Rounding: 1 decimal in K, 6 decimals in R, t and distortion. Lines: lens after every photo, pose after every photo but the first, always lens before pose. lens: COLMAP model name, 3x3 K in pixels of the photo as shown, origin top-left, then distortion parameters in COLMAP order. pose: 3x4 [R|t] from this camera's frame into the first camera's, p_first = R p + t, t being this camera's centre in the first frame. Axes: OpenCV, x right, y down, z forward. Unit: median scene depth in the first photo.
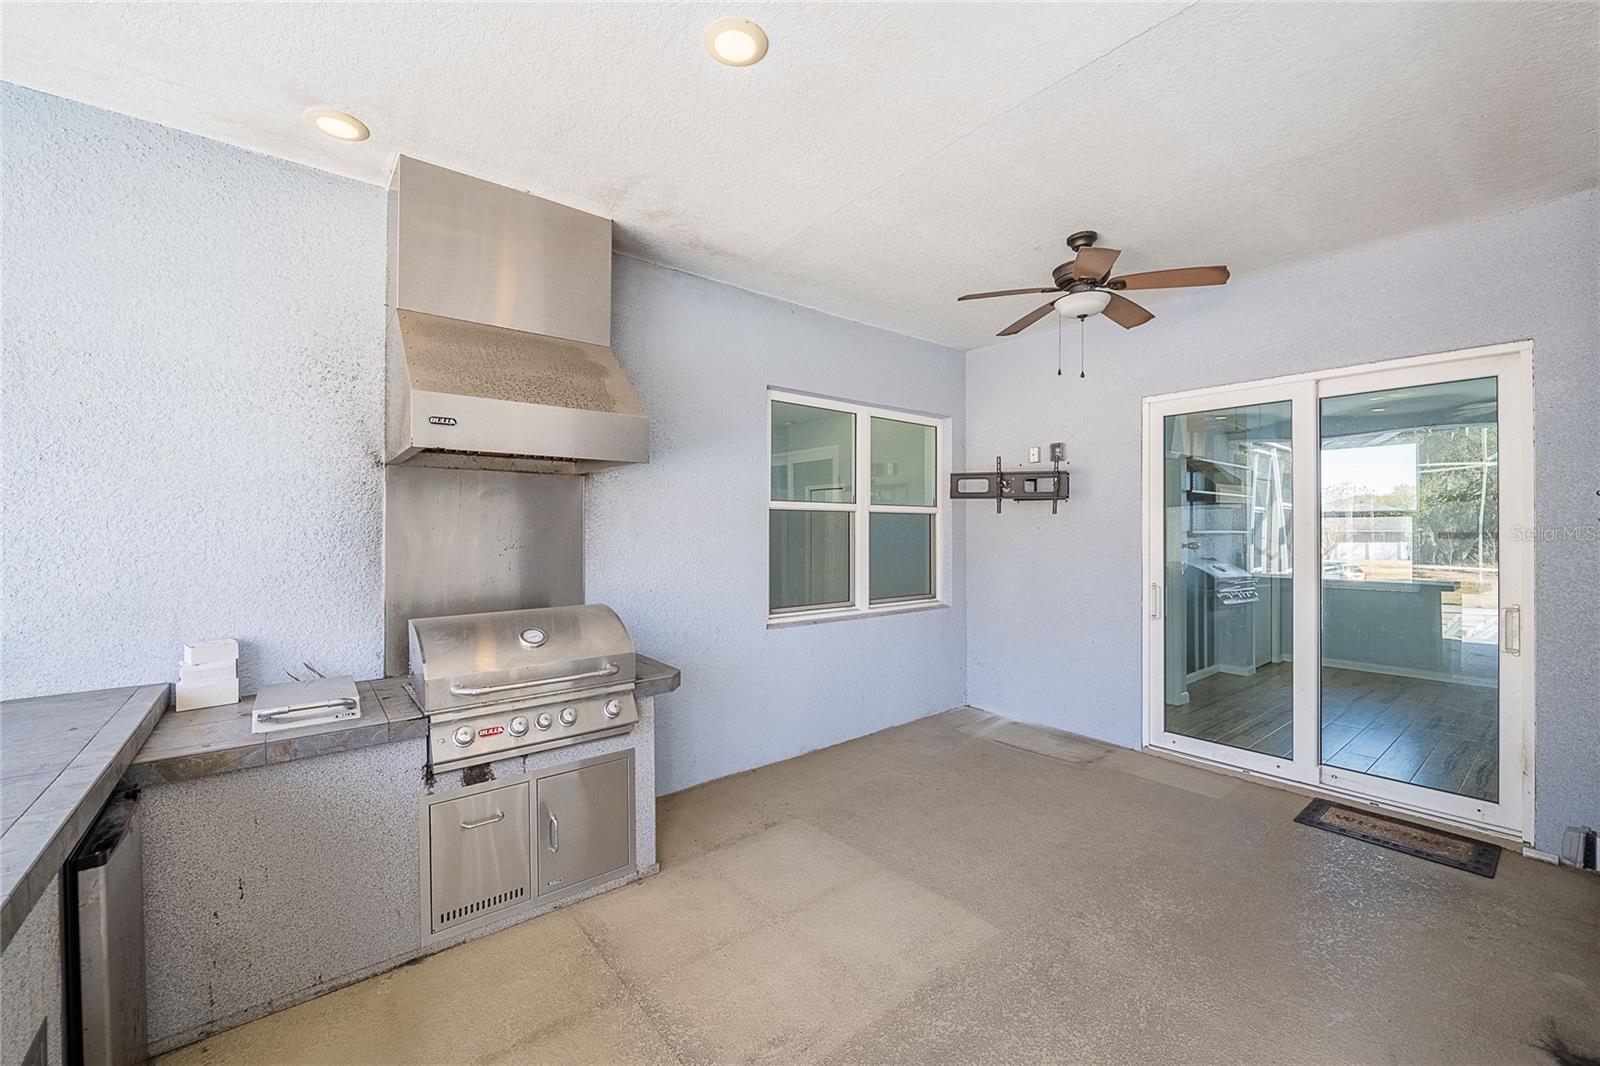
lens RADIAL K [[649.6, 0, 801.0], [0, 649.6, 534.1], [0, 0, 1]] dist [-0.013968, -0.000318]
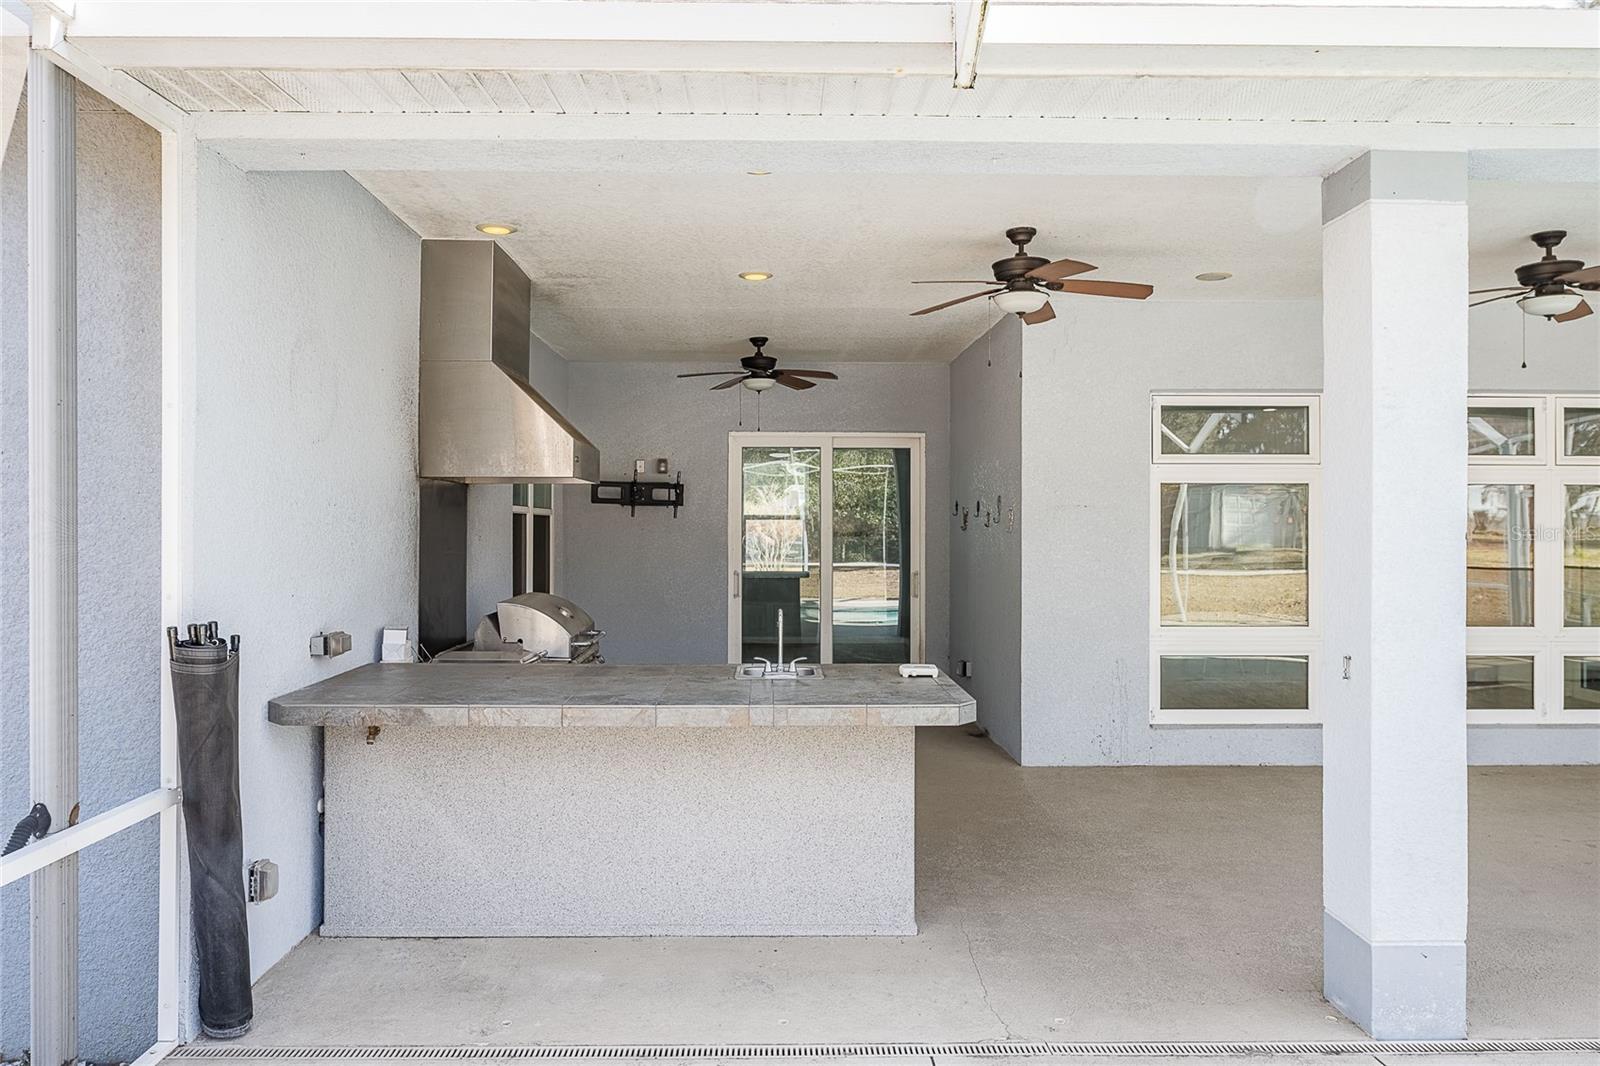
lens RADIAL K [[1074.9, 0, 797.6], [0, 1074.9, 529.2], [0, 0, 1]] dist [-0.000656, -0.001205]
pose [[0.601614, -0.001991, 0.798784, -1.072682], [0.002061, 0.999997, 0.000940, -0.011130], [-0.798784, 0.001081, 0.601617, -0.413144]]
